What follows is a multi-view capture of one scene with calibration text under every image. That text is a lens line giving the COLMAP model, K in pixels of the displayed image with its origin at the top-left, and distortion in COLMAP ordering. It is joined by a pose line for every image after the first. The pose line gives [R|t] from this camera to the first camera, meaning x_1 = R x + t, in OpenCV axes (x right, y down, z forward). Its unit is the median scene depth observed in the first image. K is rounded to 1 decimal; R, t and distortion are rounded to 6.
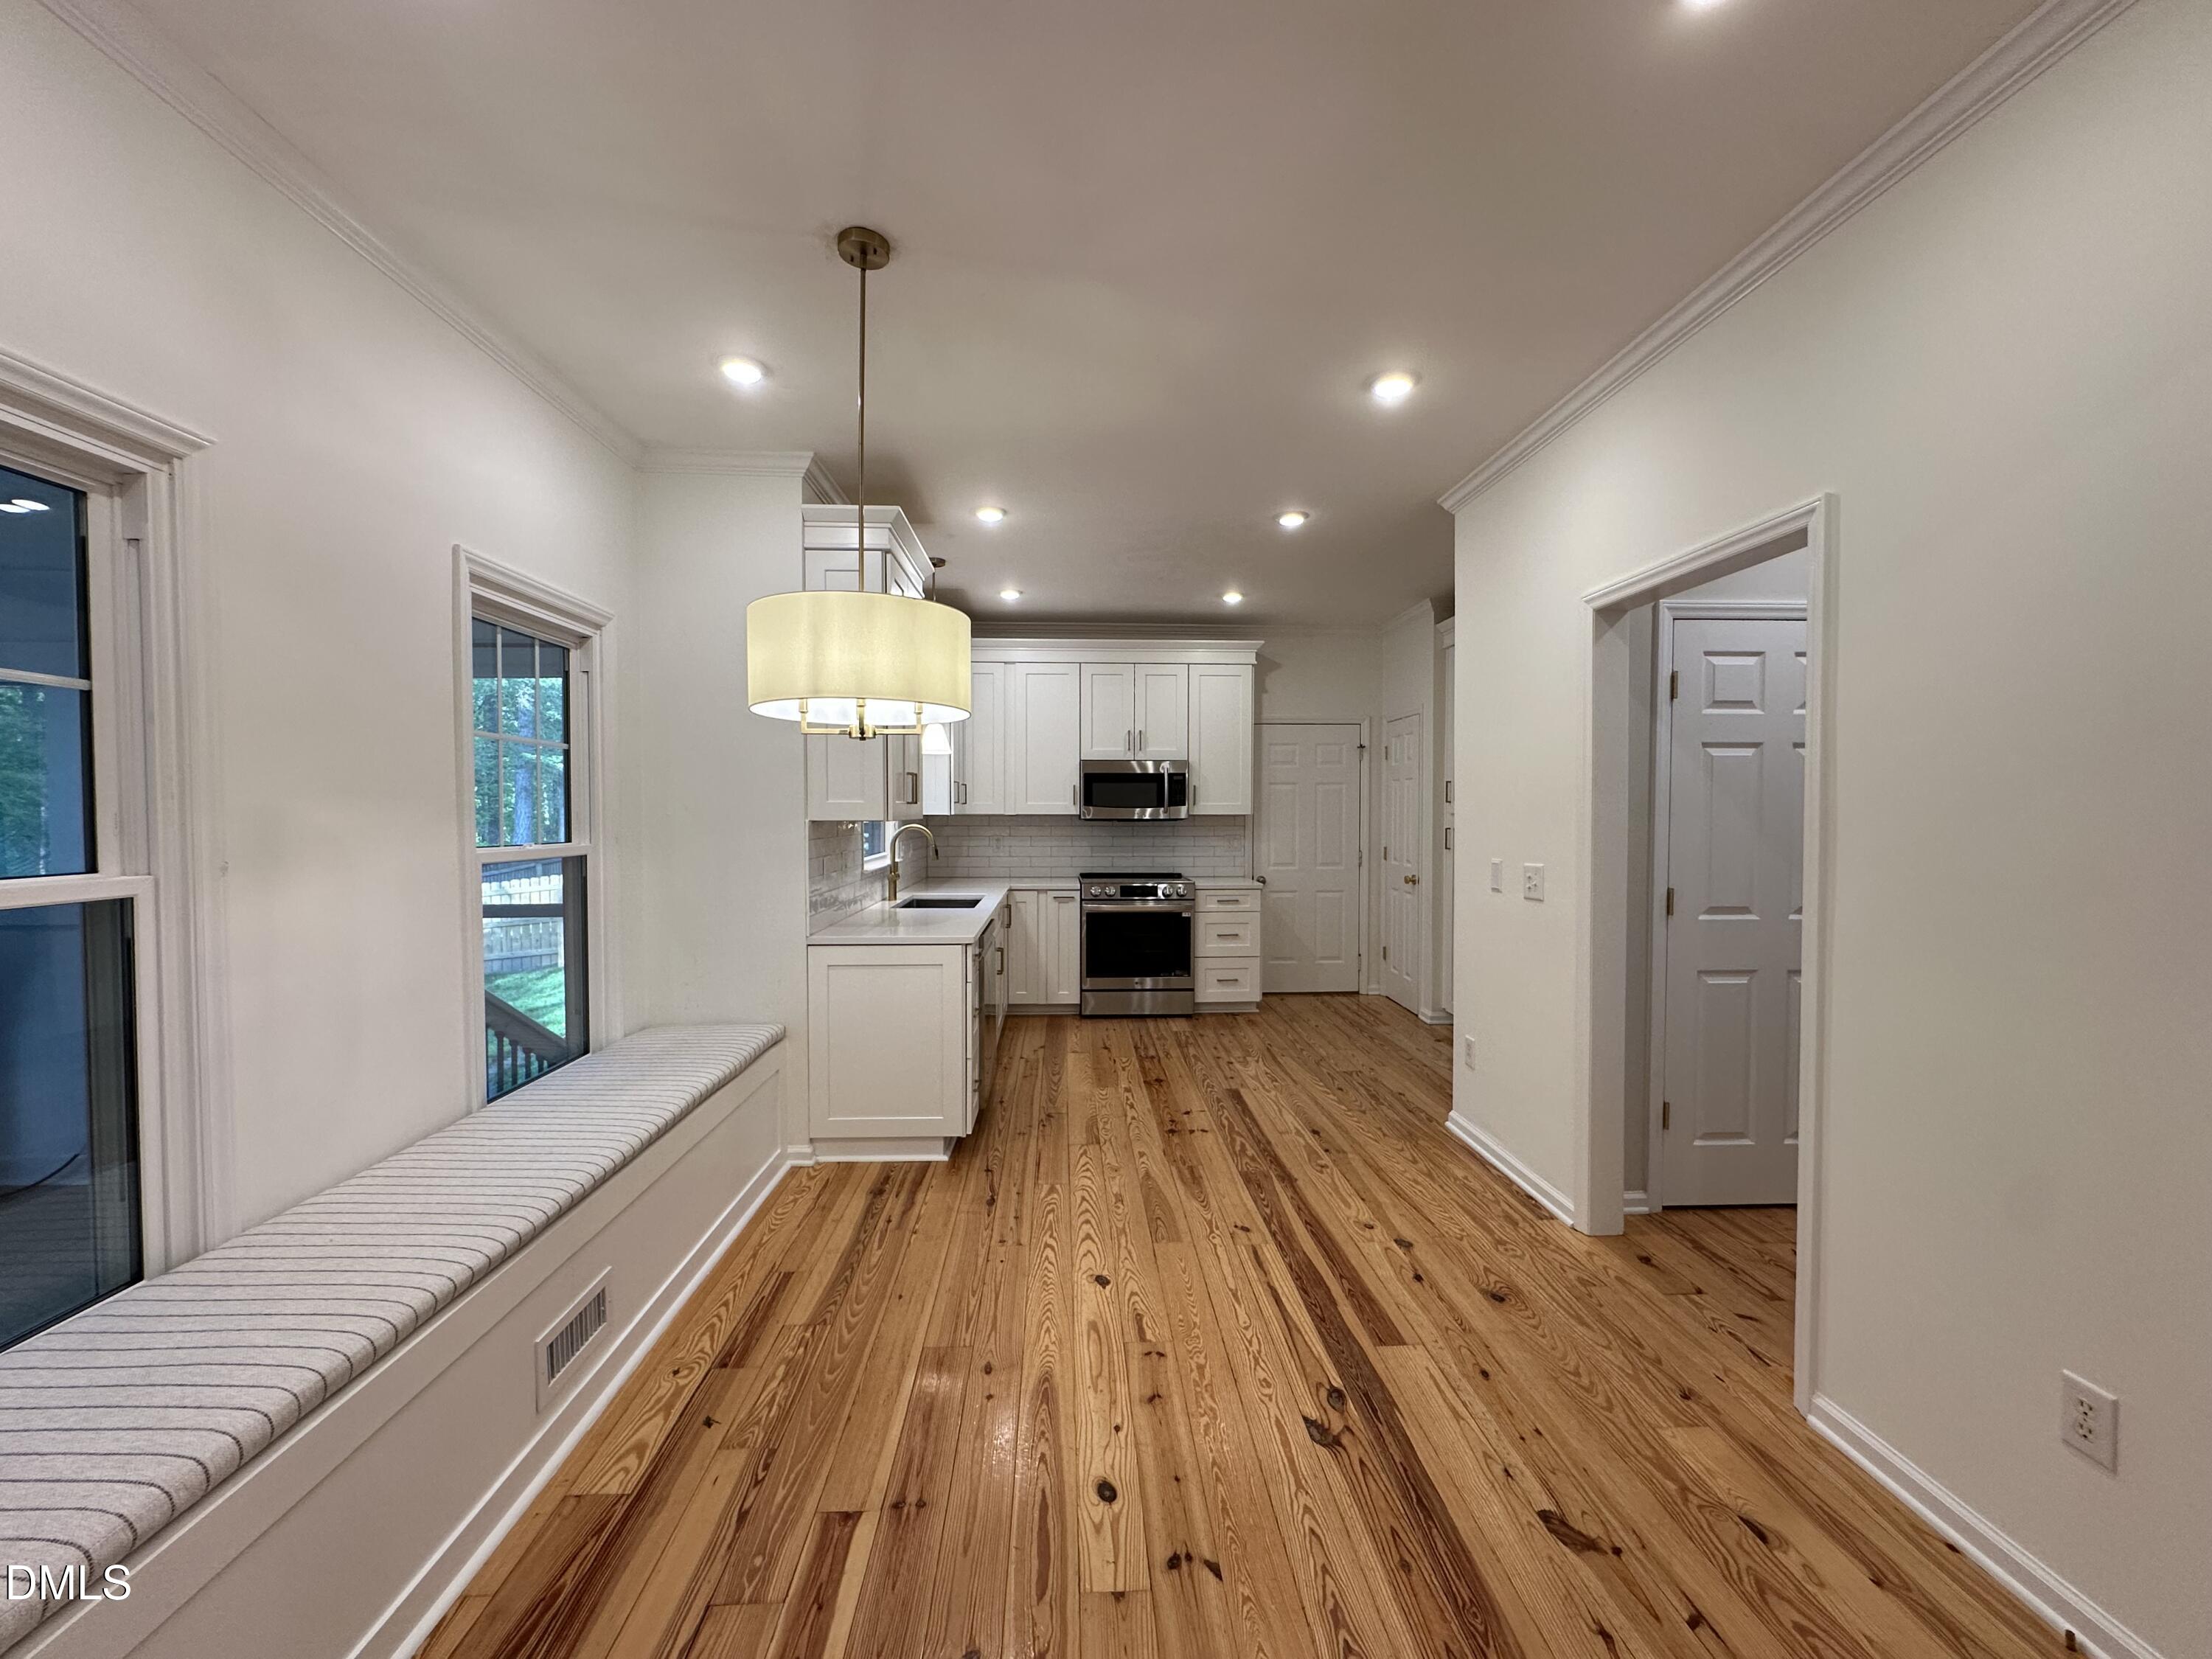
lens RADIAL K [[880.0, 0, 1094.9], [0, 880.0, 832.1], [0, 0, 1]] dist [-0.008206, 0.000779]
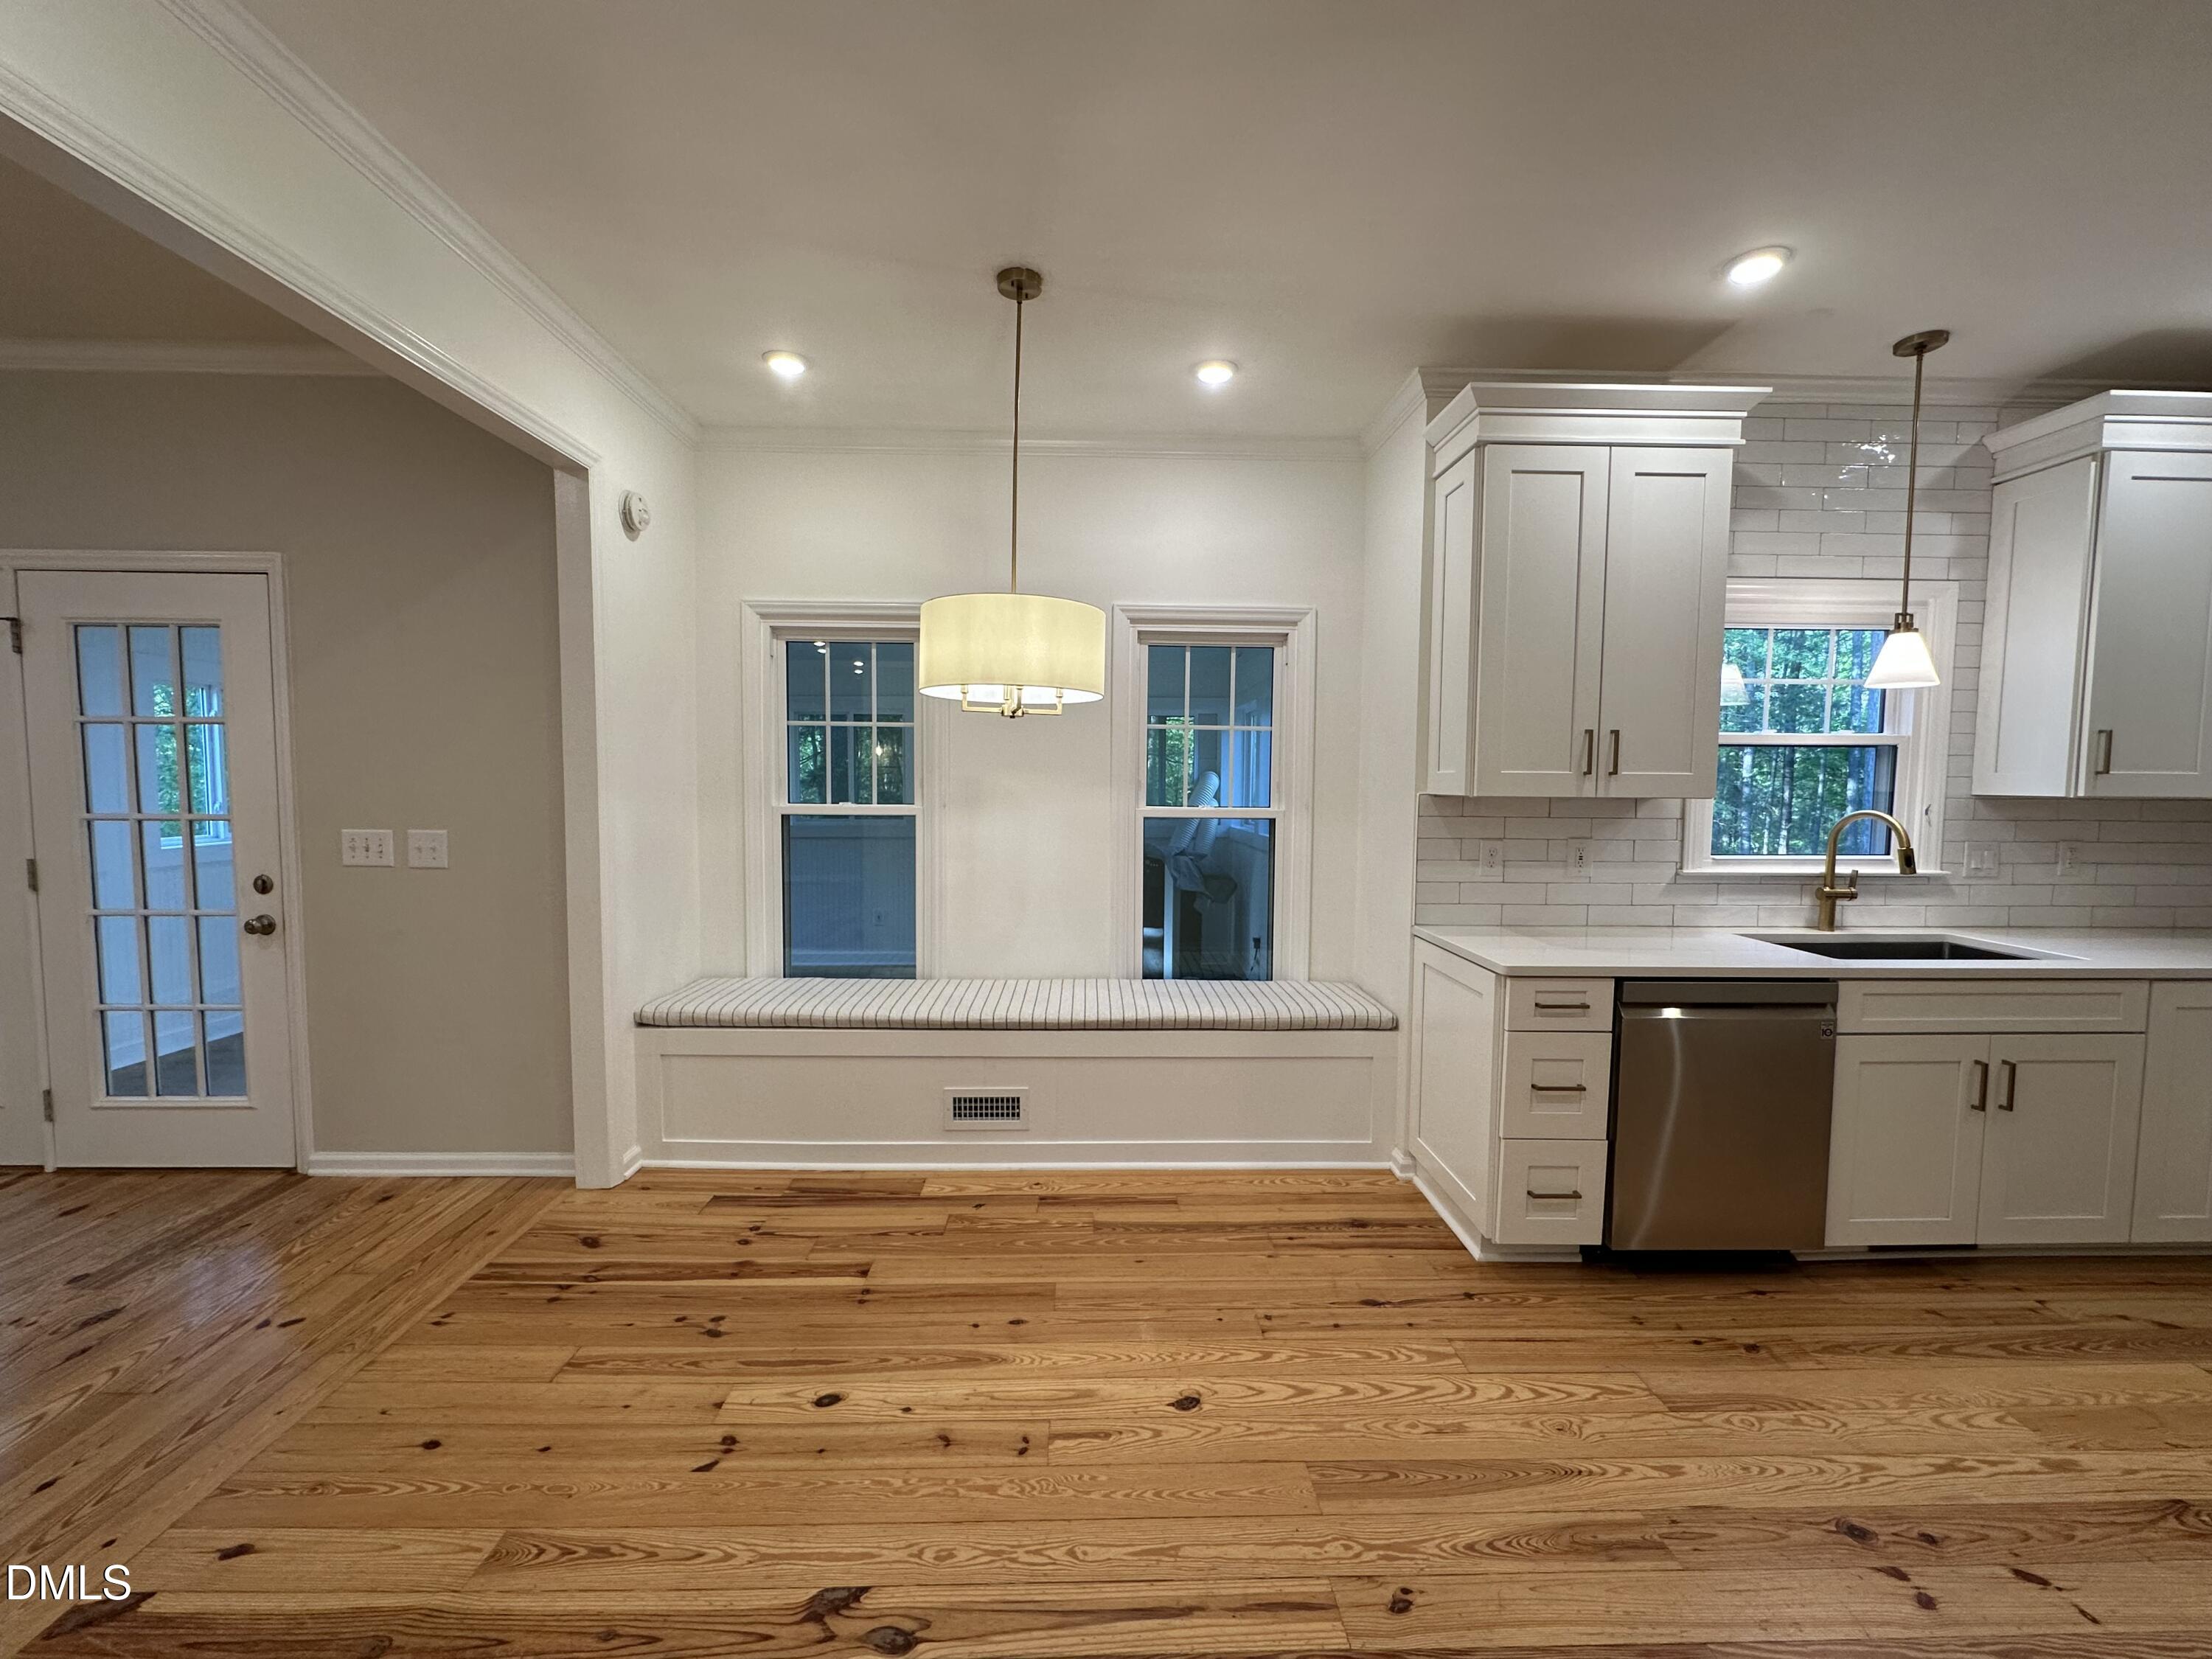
lens RADIAL K [[880.0, 0, 1100.6], [0, 880.0, 839.9], [0, 0, 1]] dist [-0.008206, 0.000779]
pose [[-0.011839, 0.067341, -0.997660, 0.342339], [-0.036537, 0.997034, 0.067732, -0.007876], [0.999262, 0.037254, -0.009344, 0.432976]]
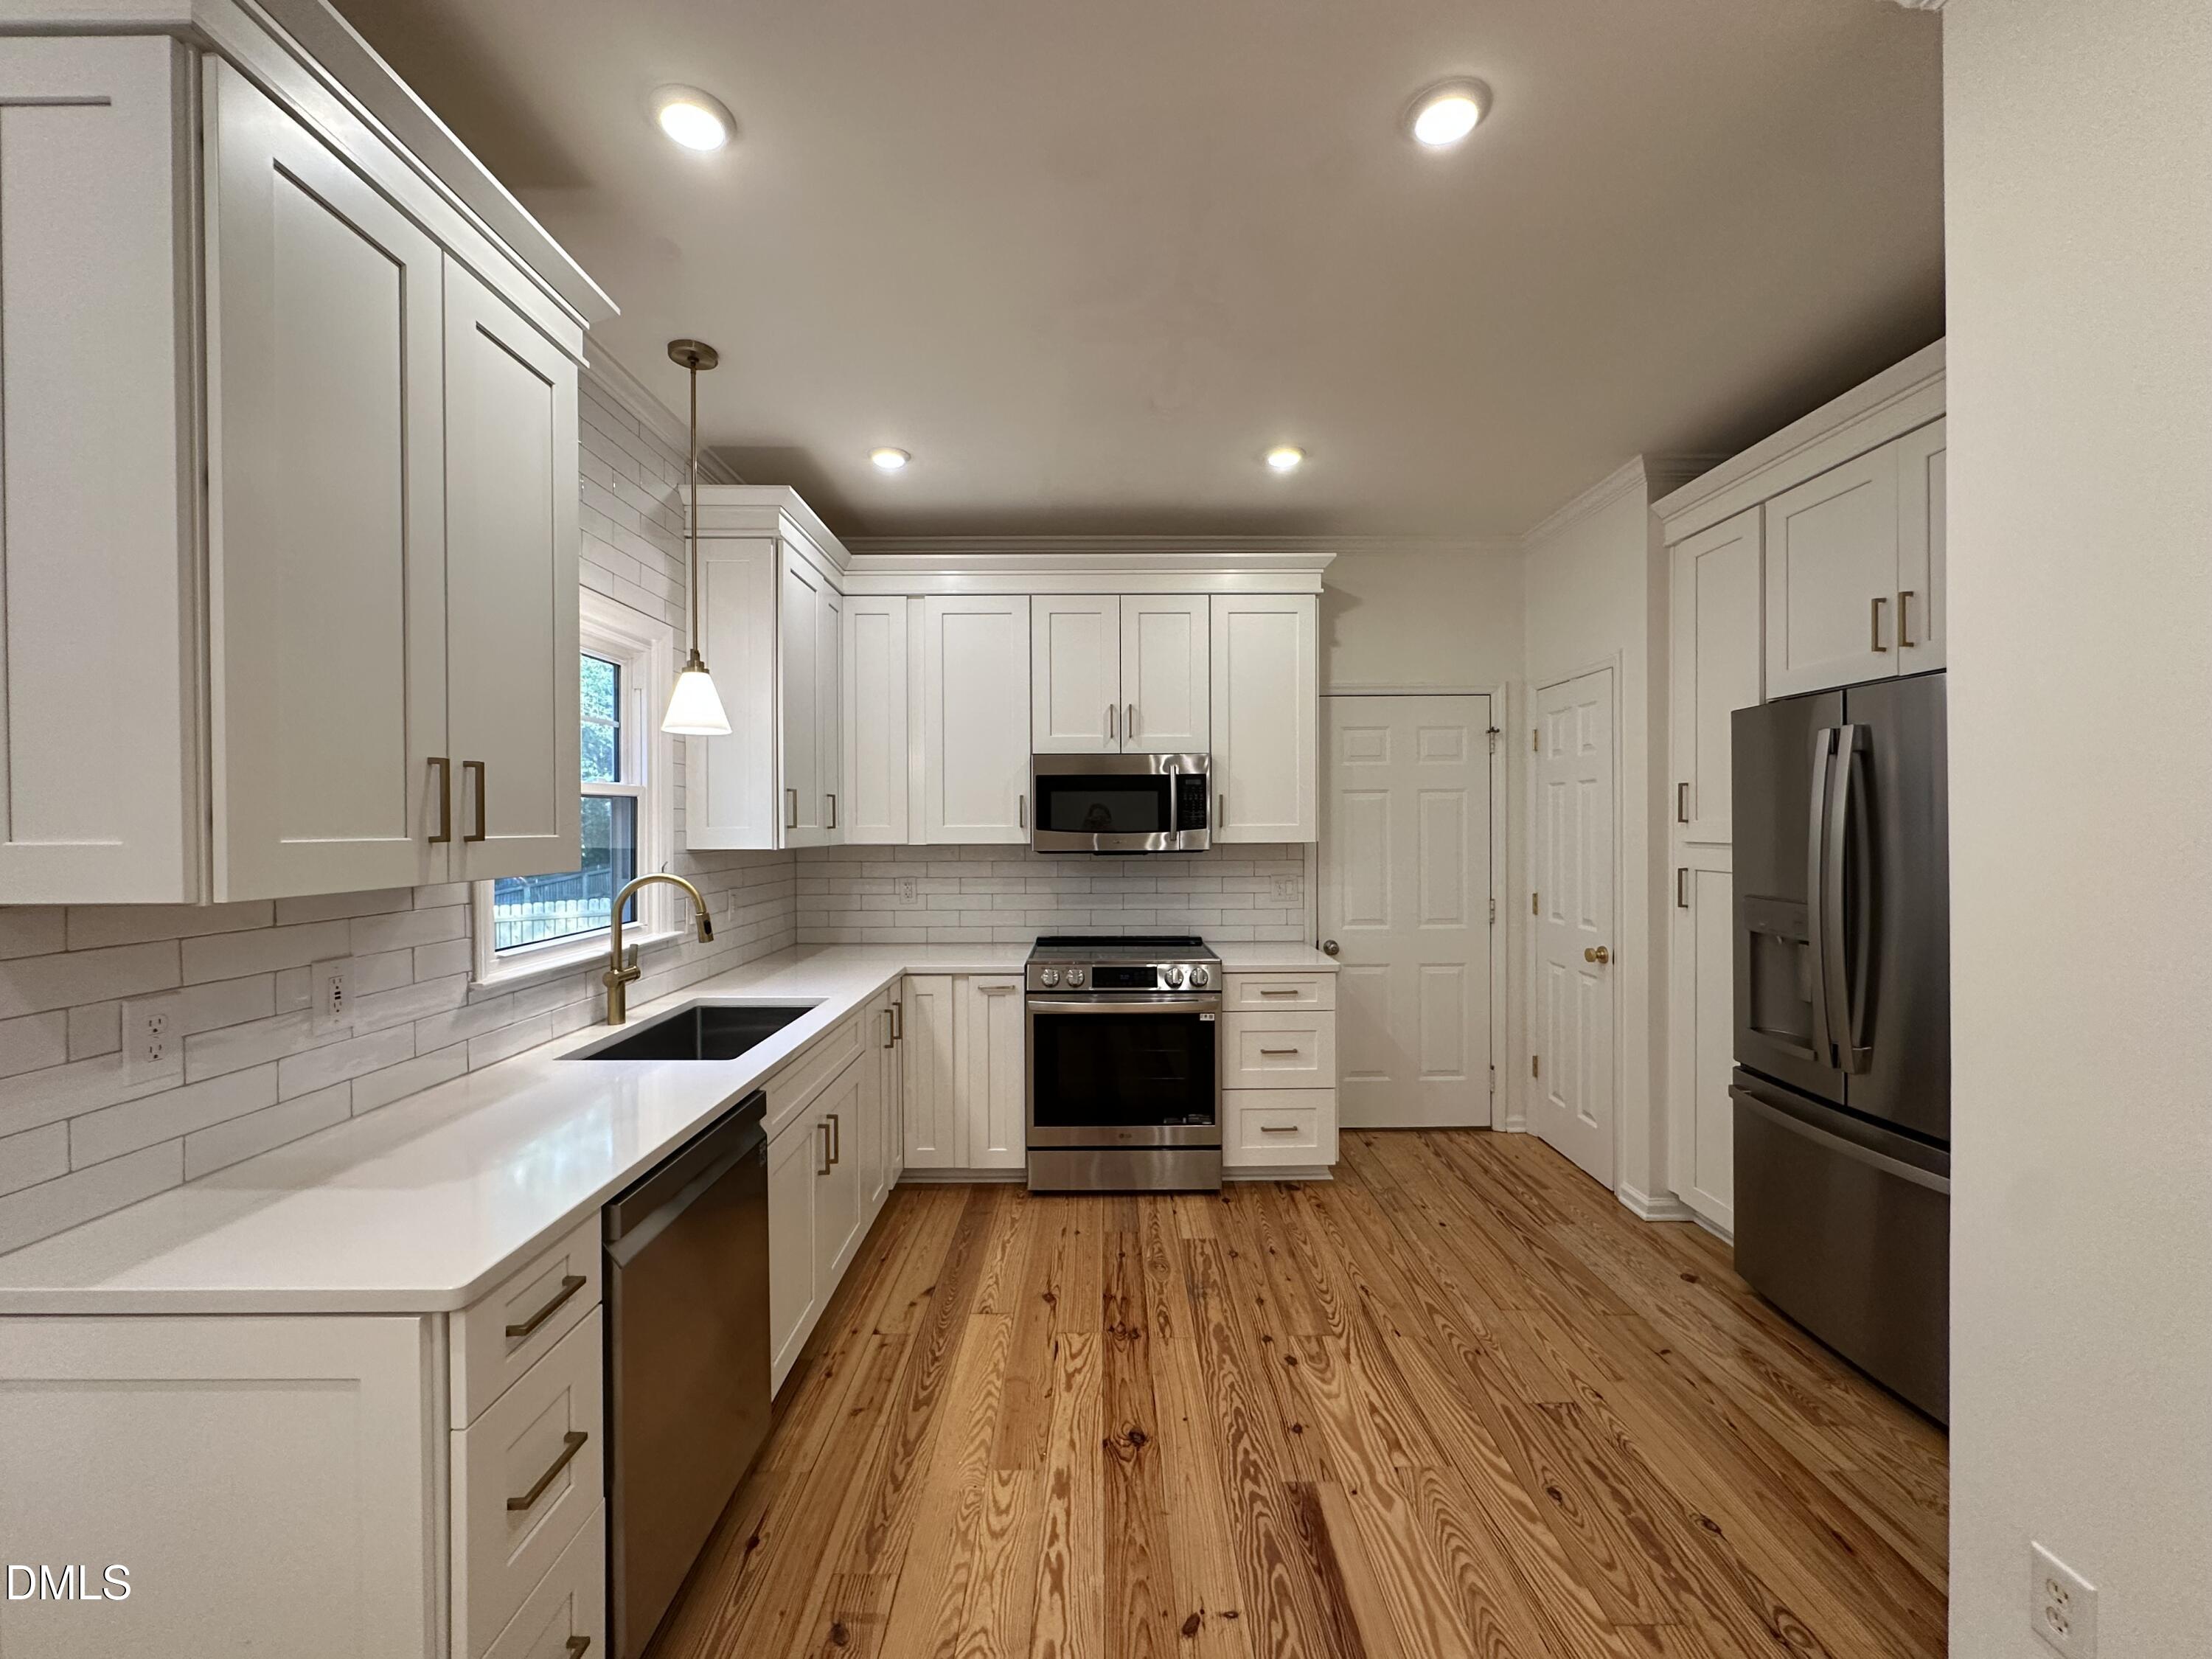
lens RADIAL K [[880.0, 0, 1104.8], [0, 880.0, 831.3], [0, 0, 1]] dist [-0.008206, 0.000779]
pose [[0.999497, -0.004413, -0.031416, 0.058981], [0.003785, 0.999792, -0.020033, -0.018268], [0.031498, 0.019904, 0.999306, 0.445217]]
